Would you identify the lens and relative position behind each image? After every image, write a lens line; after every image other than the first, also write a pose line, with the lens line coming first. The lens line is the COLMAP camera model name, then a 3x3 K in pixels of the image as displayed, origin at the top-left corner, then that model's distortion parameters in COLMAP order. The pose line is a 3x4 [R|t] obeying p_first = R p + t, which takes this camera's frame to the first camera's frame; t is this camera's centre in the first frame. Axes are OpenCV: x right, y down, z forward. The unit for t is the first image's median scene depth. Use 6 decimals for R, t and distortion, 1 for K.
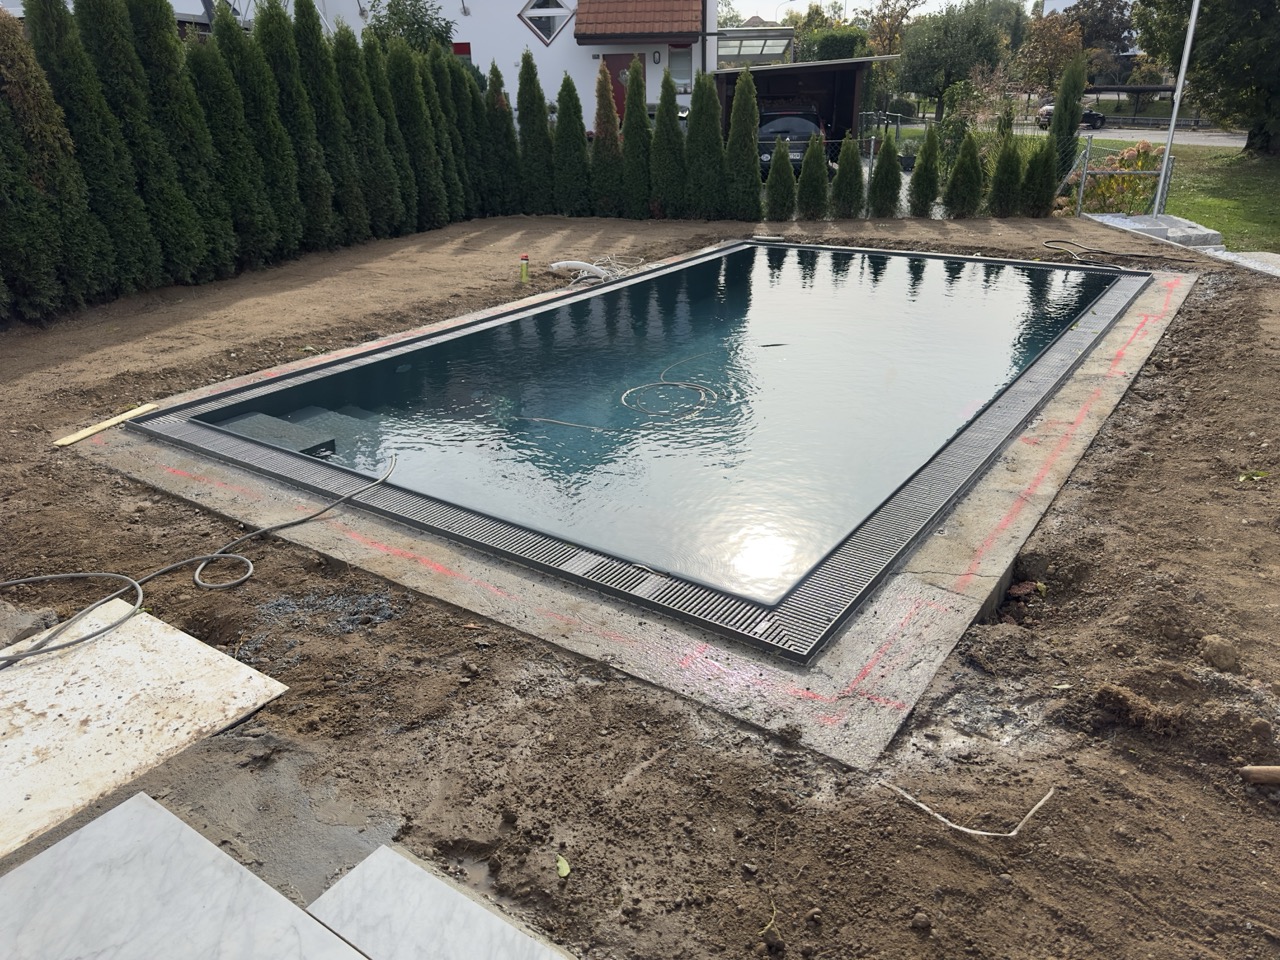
lens RADIAL K [[919.5, 0, 636.5], [0, 919.5, 486.9], [0, 0, 1]] dist [-0.006245, -0.006542]
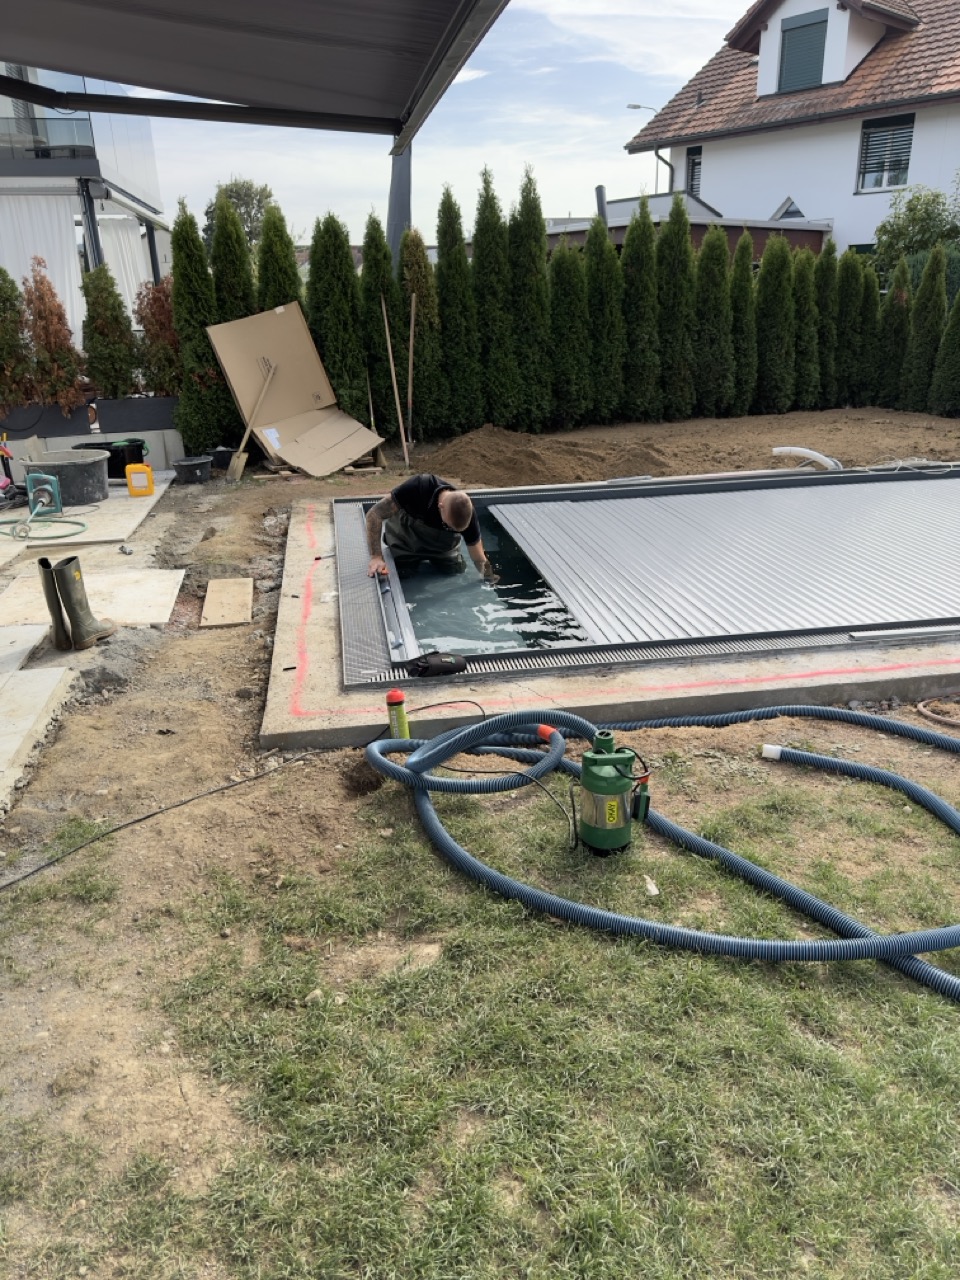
lens RADIAL K [[907.3, 0, 501.8], [0, 907.3, 647.5], [0, 0, 1]] dist [0.055079, -0.068744]
pose [[0.708015, 0.259259, -0.656886, 0.330557], [-0.280494, 0.956895, 0.075339, -0.014511], [0.648103, 0.130911, 0.750216, 0.036222]]
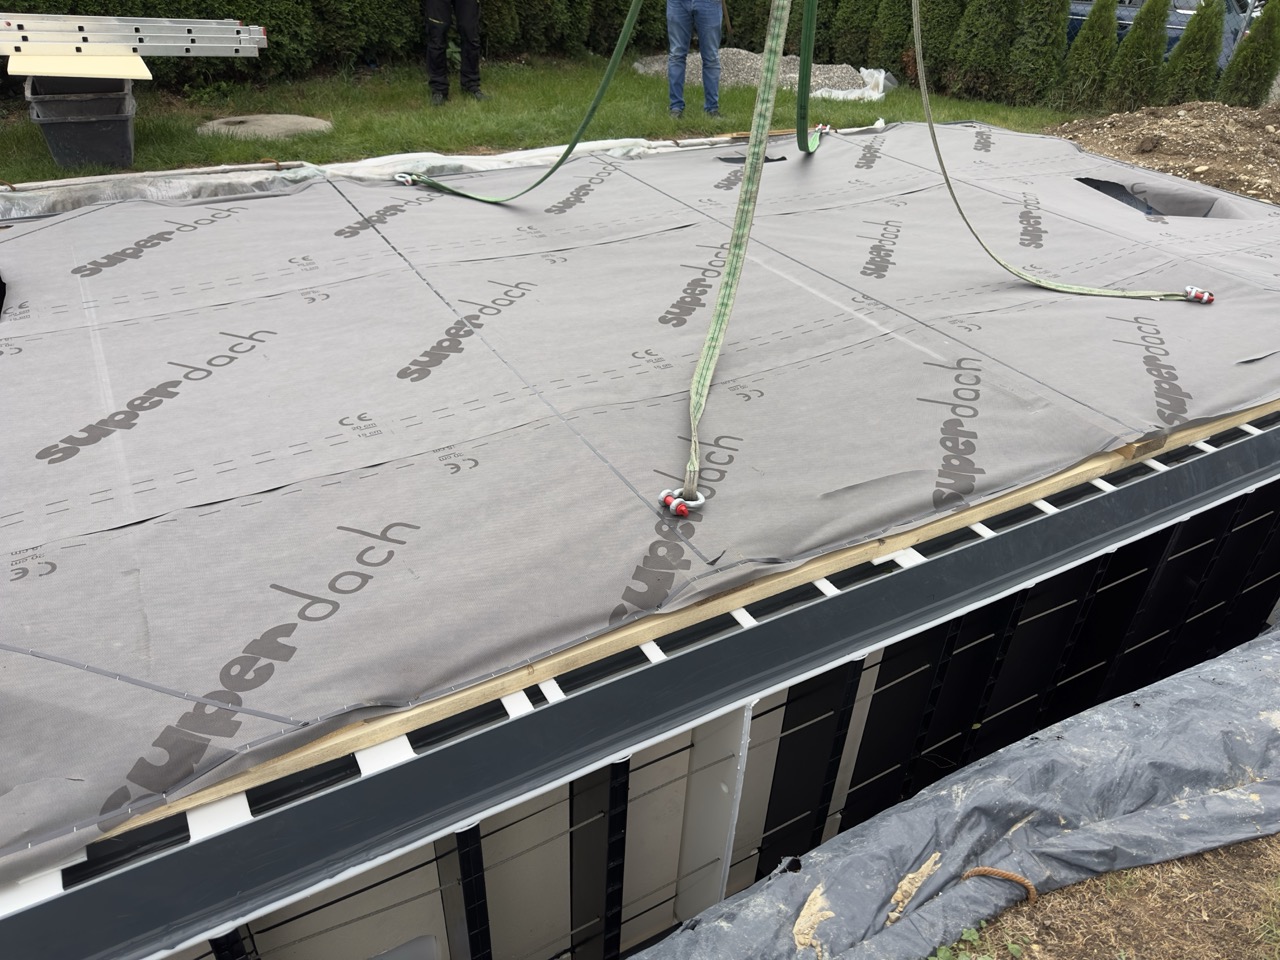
lens RADIAL K [[907.3, 0, 640.0], [0, 907.3, 480.0], [0, 0, 1]] dist [0.055079, -0.068744]
pose [[0.903157, 0.281389, -0.324235, 0.181926], [-0.225715, 0.953669, 0.198918, -0.080977], [0.365186, -0.106469, 0.924826, 0.204176]]
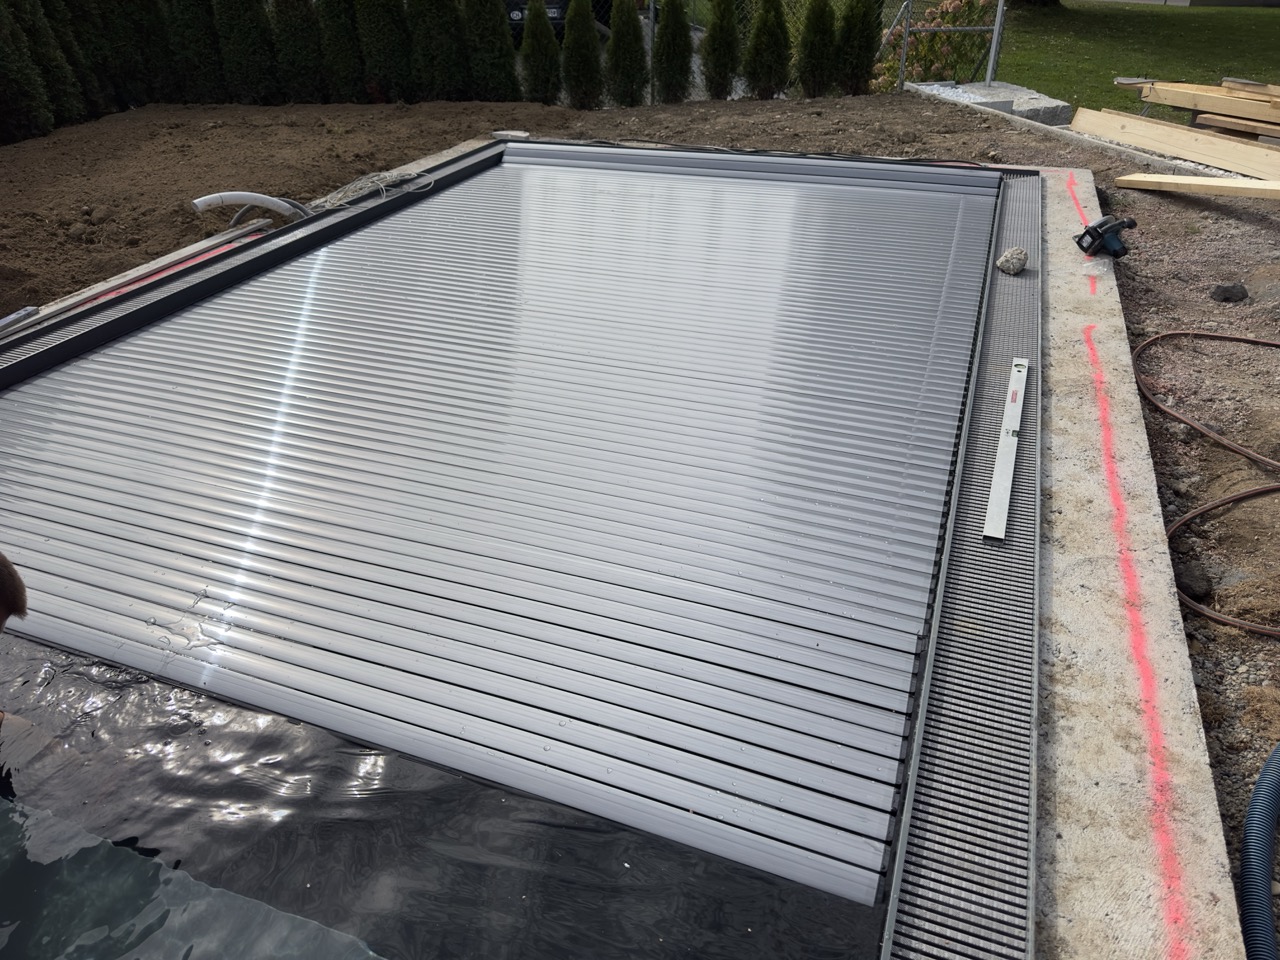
lens RADIAL K [[900.5, 0, 649.7], [0, 900.5, 484.1], [0, 0, 1]] dist [0.006795, -0.025750]
pose [[0.967561, -0.126179, 0.218873, 0.040879], [0.095070, 0.984513, 0.147295, -0.088084], [-0.234069, -0.121709, 0.964572, 0.240681]]
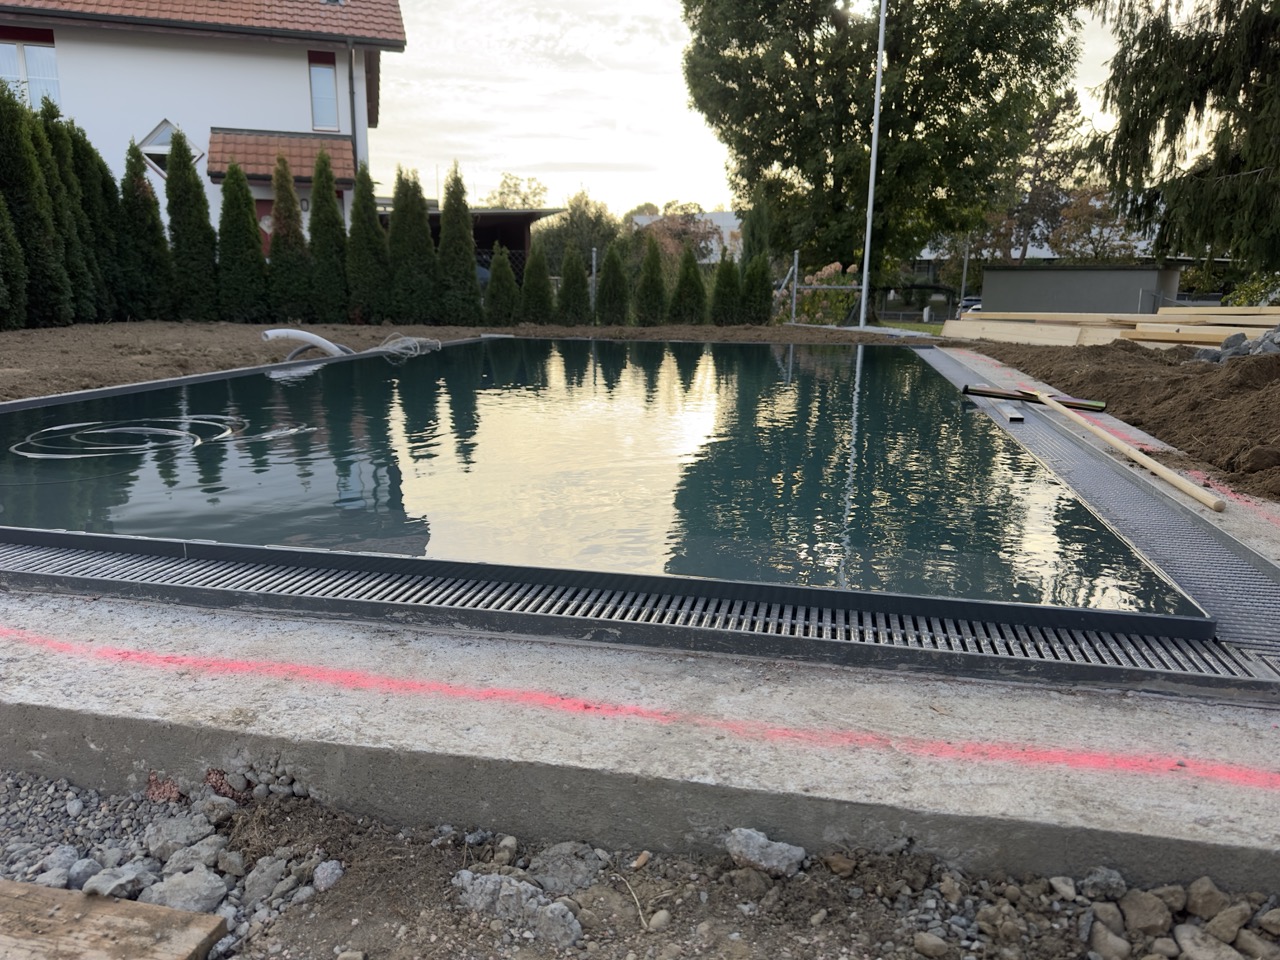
lens RADIAL K [[919.5, 0, 636.5], [0, 919.5, 486.9], [0, 0, 1]] dist [-0.006245, -0.006542]
pose [[0.921649, -0.052751, 0.384423, -0.081844], [0.129243, 0.975879, -0.175947, 0.028526], [-0.365869, 0.211845, 0.906235, 0.208144]]
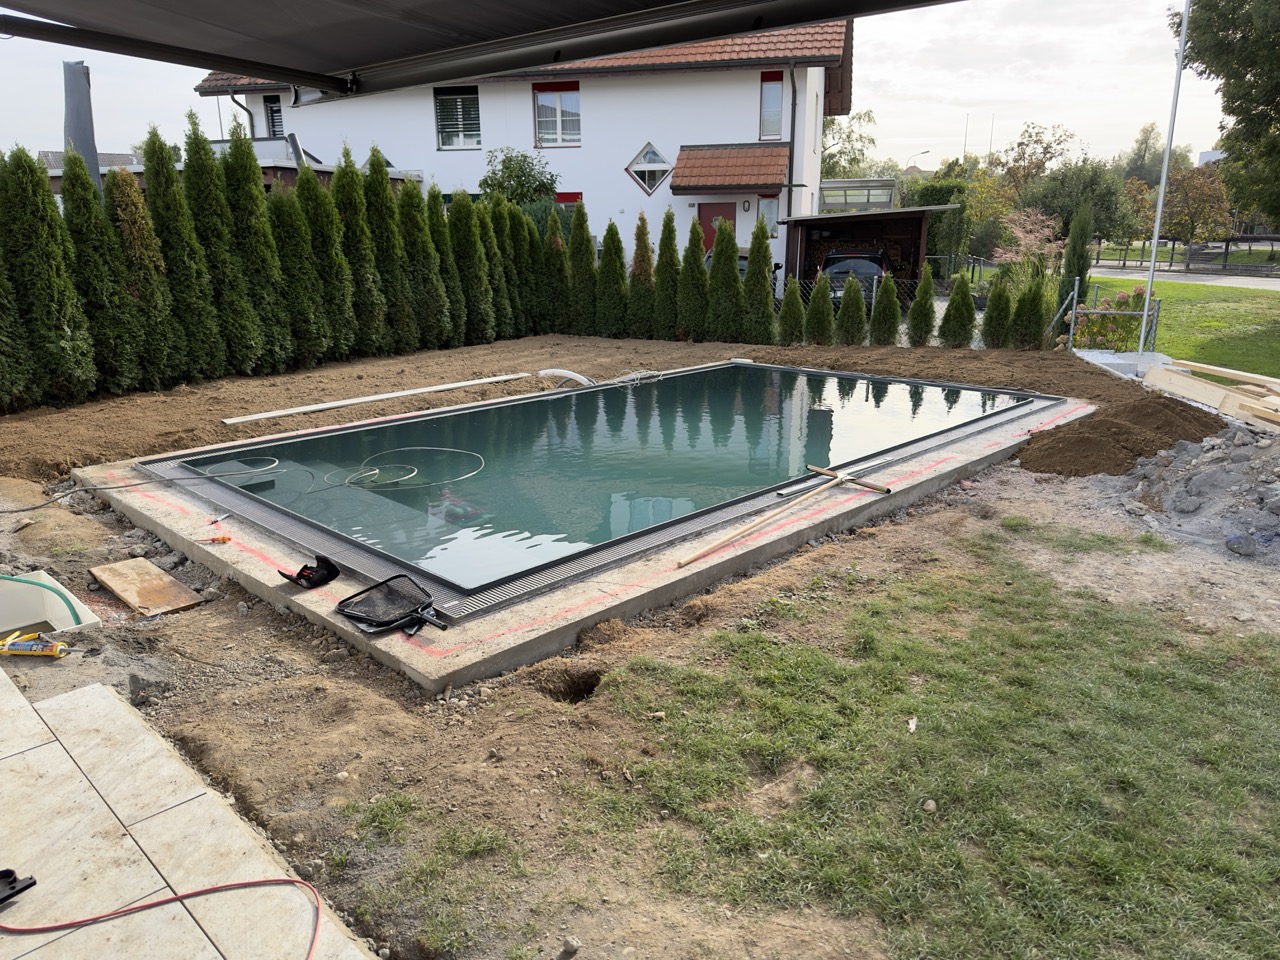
lens RADIAL K [[905.6, 0, 640.0], [0, 905.6, 480.0], [0, 0, 1]] dist [0.074329, -0.137744]
pose [[0.986109, 0.055605, -0.156513, 0.175646], [-0.077323, 0.987647, -0.136285, 0.034777], [0.147002, 0.146494, 0.978228, -0.086805]]
